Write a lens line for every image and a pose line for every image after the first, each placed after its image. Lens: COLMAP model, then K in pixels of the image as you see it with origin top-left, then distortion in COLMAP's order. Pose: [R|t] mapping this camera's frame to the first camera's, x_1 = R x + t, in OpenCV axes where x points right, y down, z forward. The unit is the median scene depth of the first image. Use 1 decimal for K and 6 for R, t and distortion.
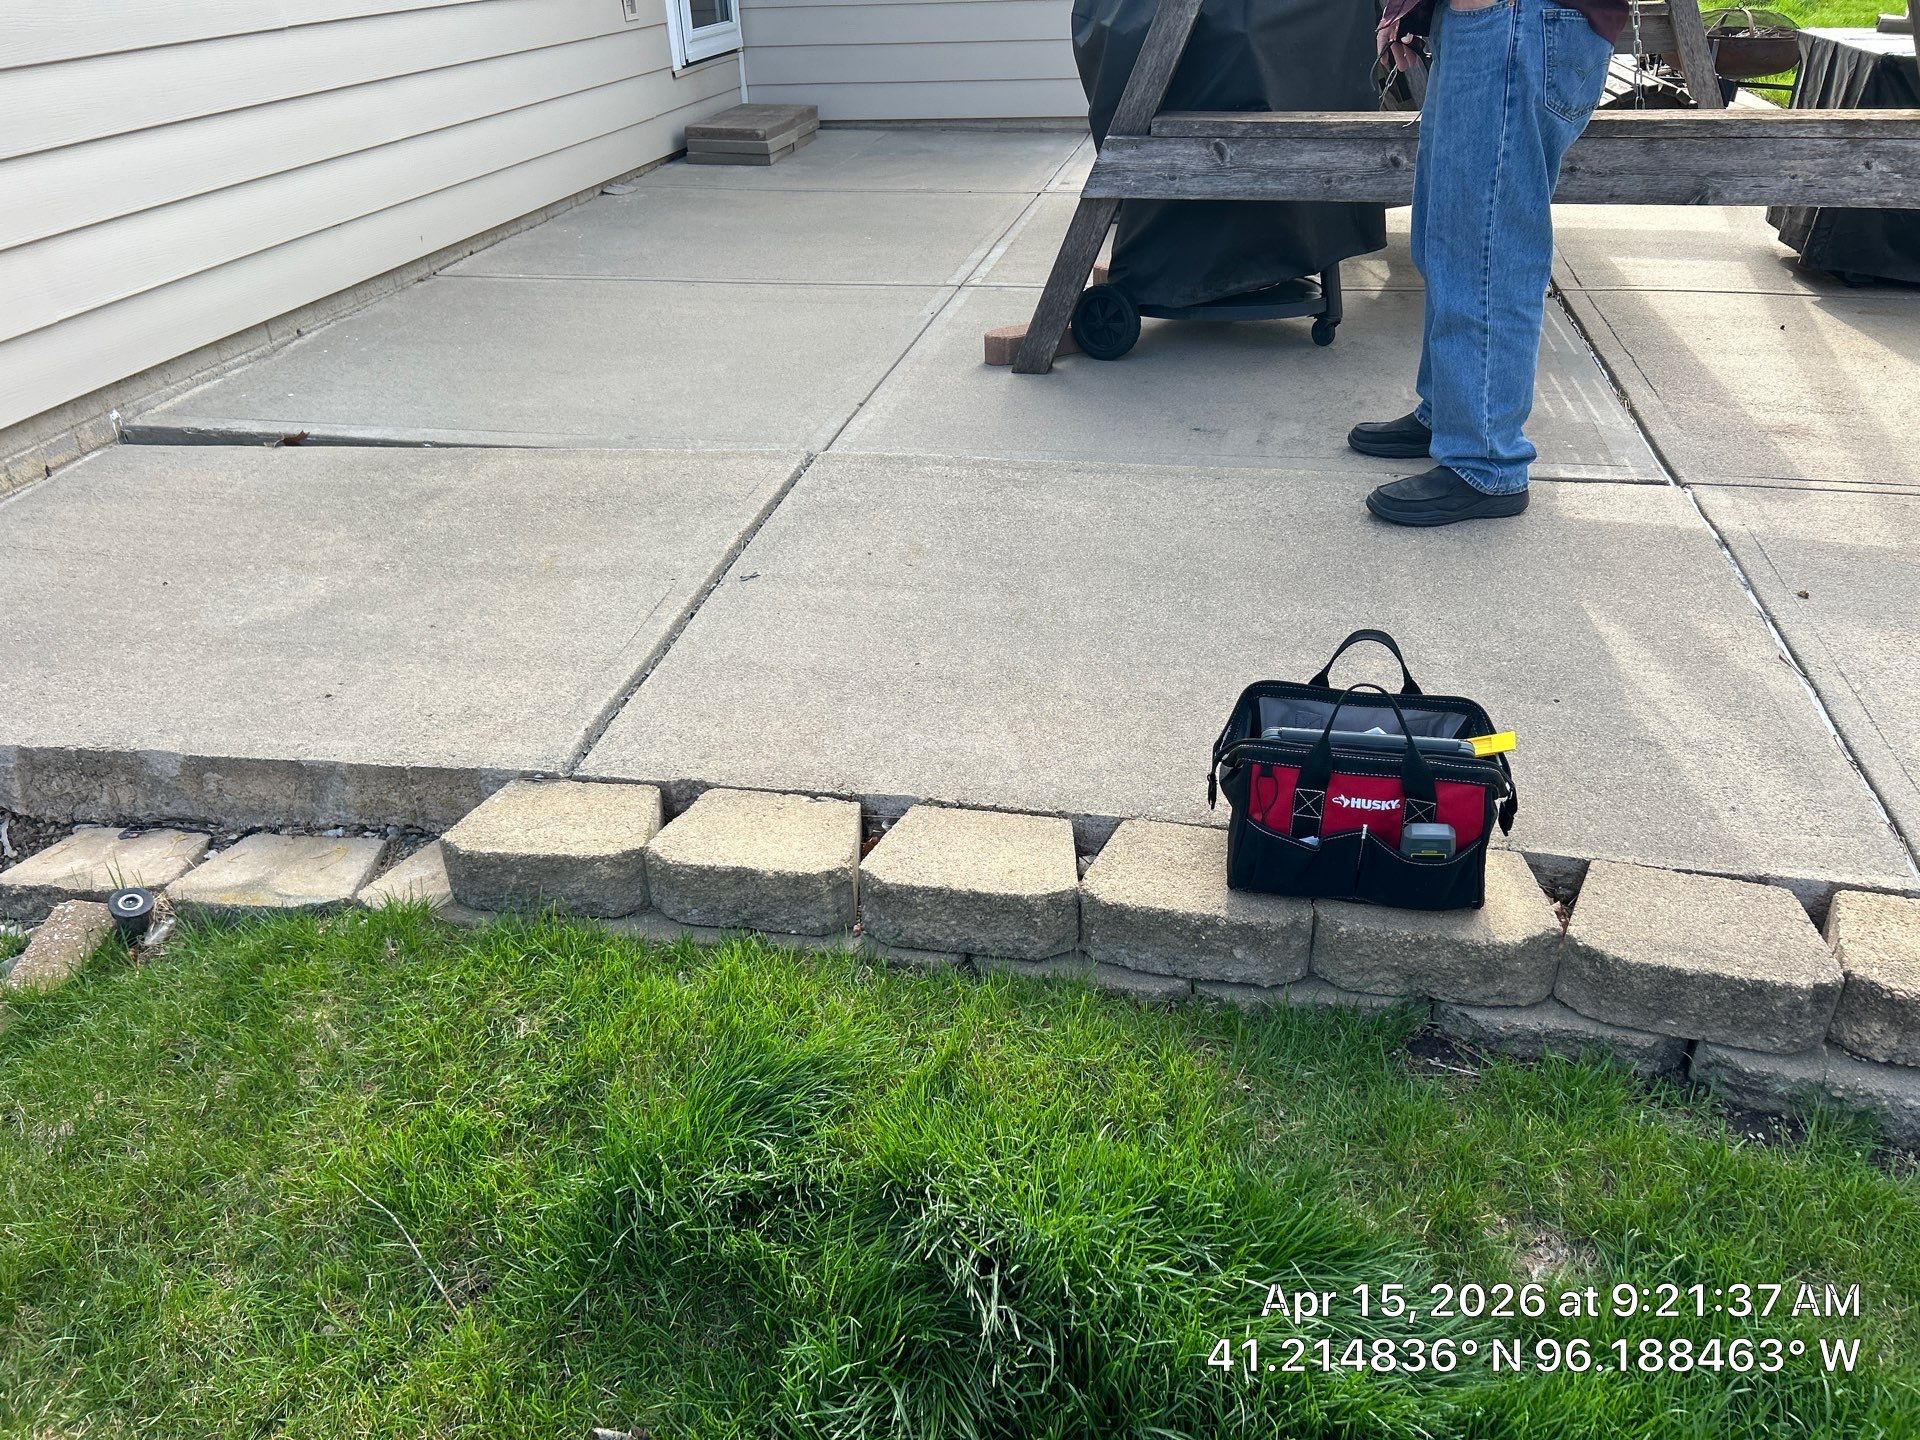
lens RADIAL K [[1455.5, 0, 974.2], [0, 1455.5, 722.6], [0, 0, 1]] dist [0.047255, -0.055476]
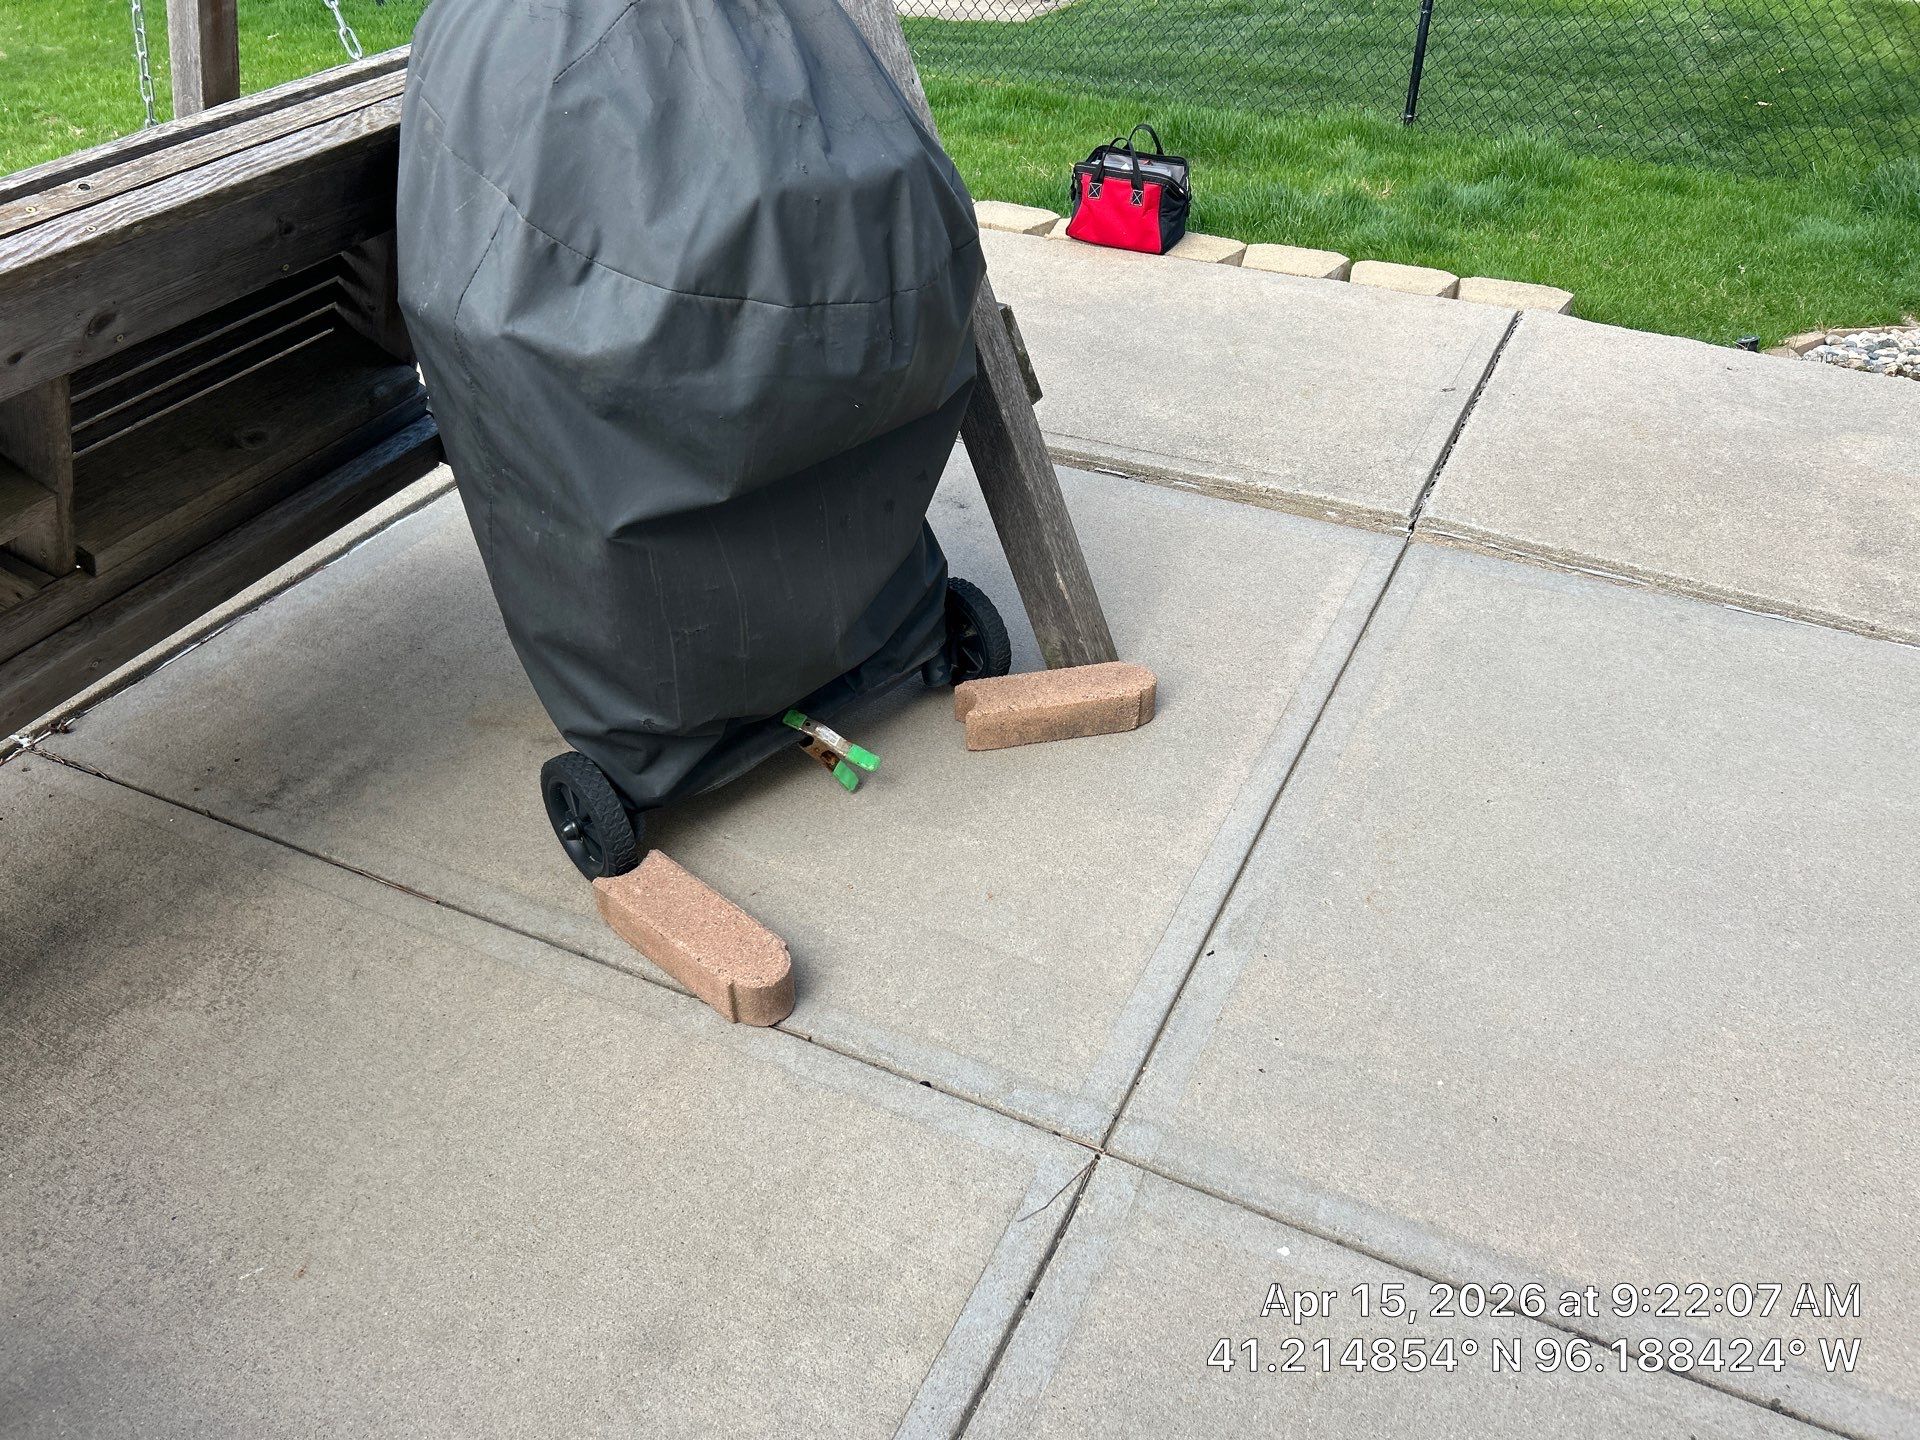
lens RADIAL K [[1455.5, 0, 974.2], [0, 1455.5, 722.6], [0, 0, 1]] dist [0.047255, -0.055476]
pose [[-0.965794, -0.115562, 0.232135, -0.069403], [0.162984, 0.425750, 0.890041, -0.914941], [-0.201687, 0.897431, -0.392352, 1.449570]]
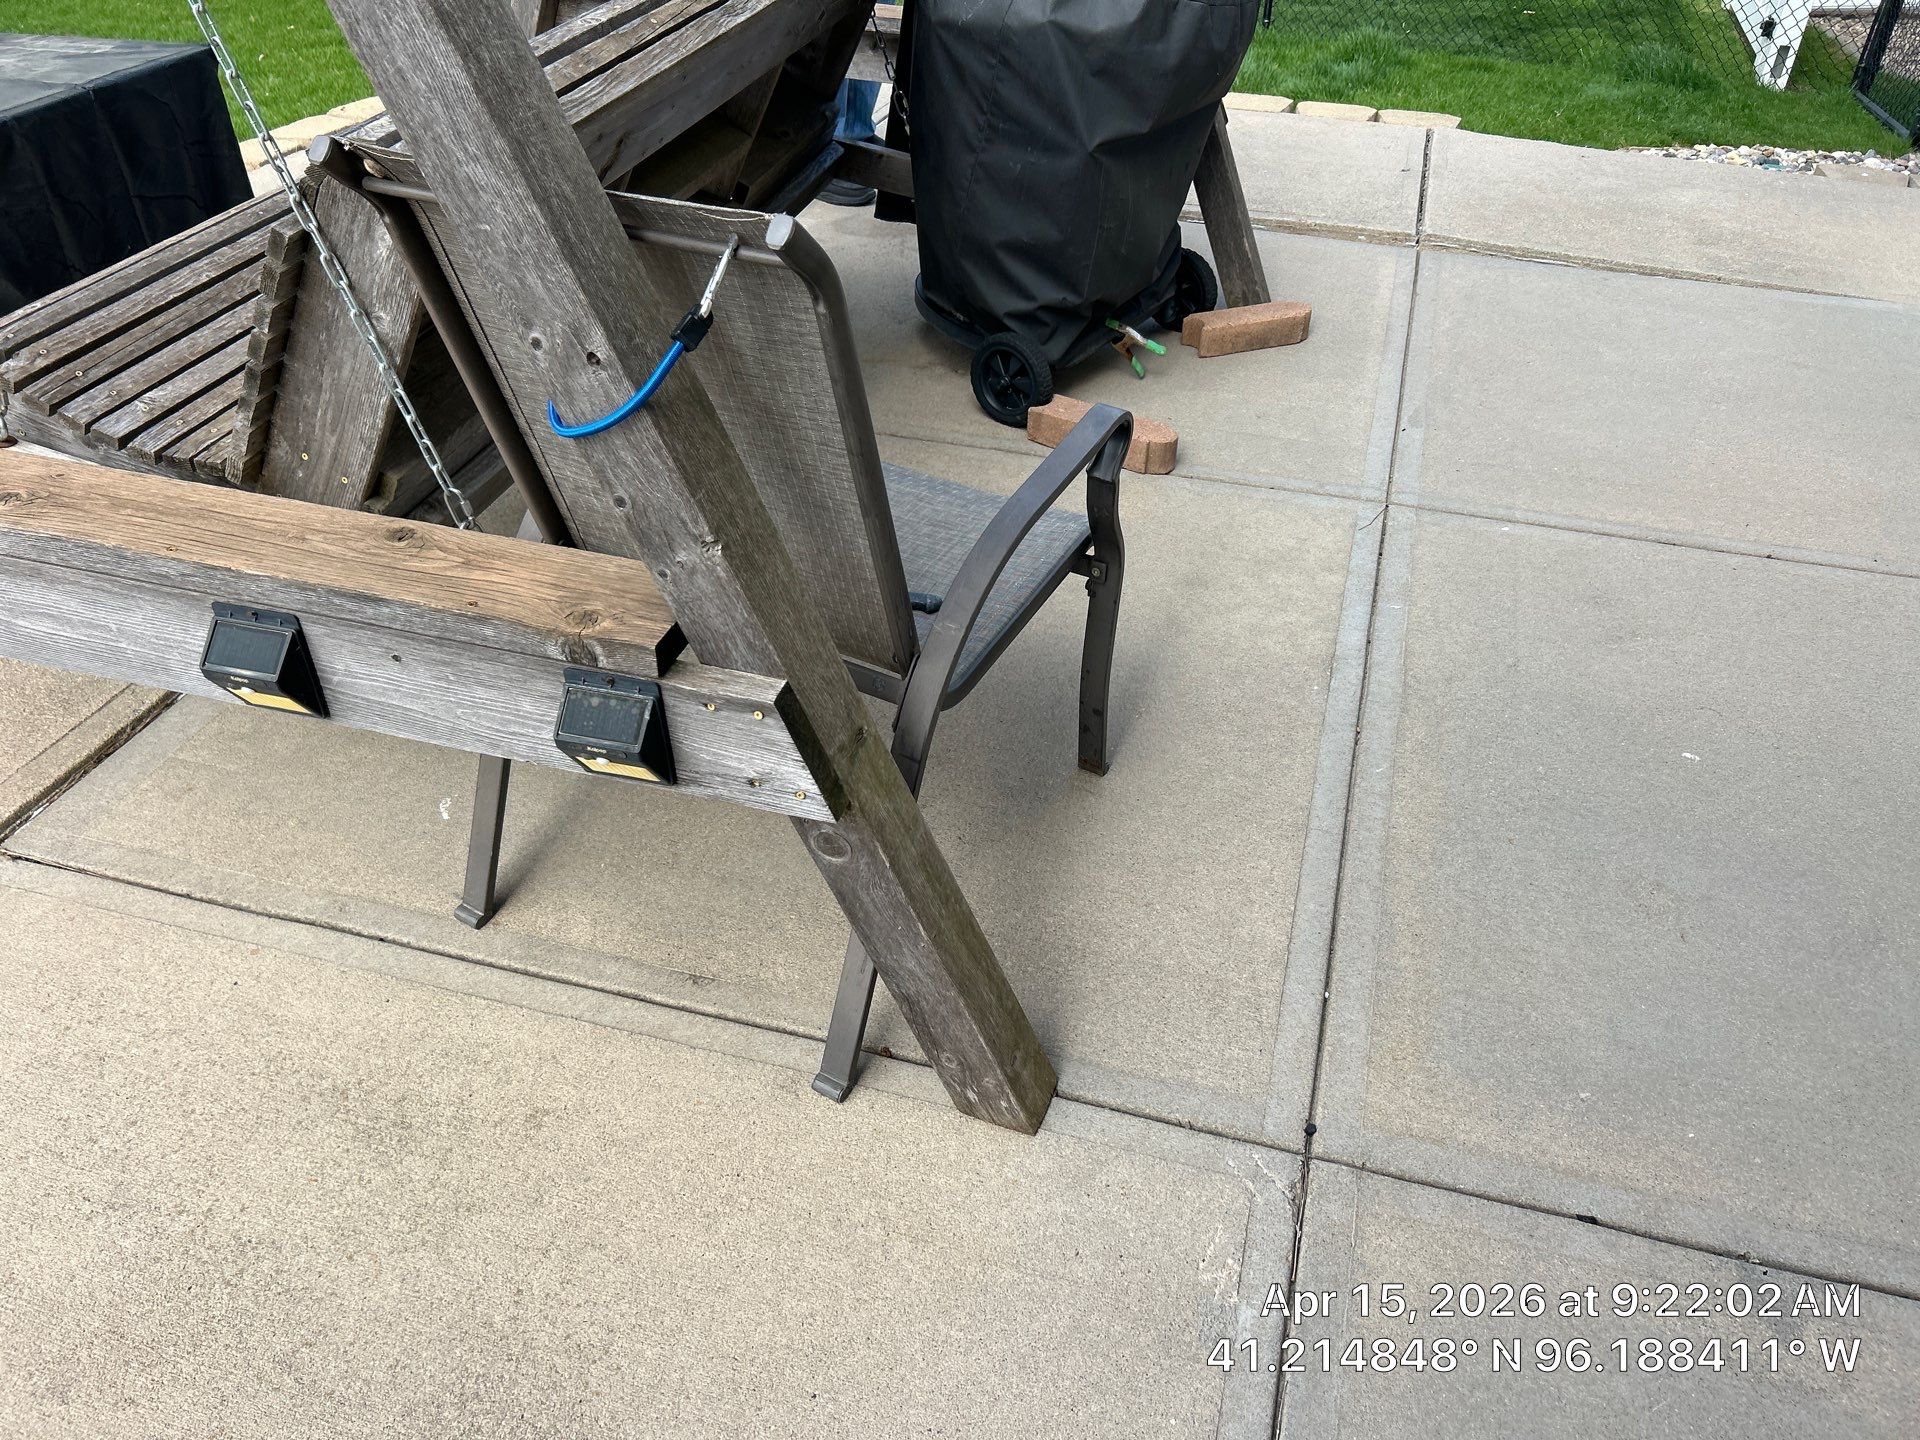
lens RADIAL K [[1455.5, 0, 974.2], [0, 1455.5, 722.6], [0, 0, 1]] dist [0.047255, -0.055476]
pose [[-0.996442, -0.035839, 0.076280, 0.156575], [0.055185, 0.406629, 0.911925, -1.148533], [-0.063701, 0.912890, -0.403204, 1.851706]]
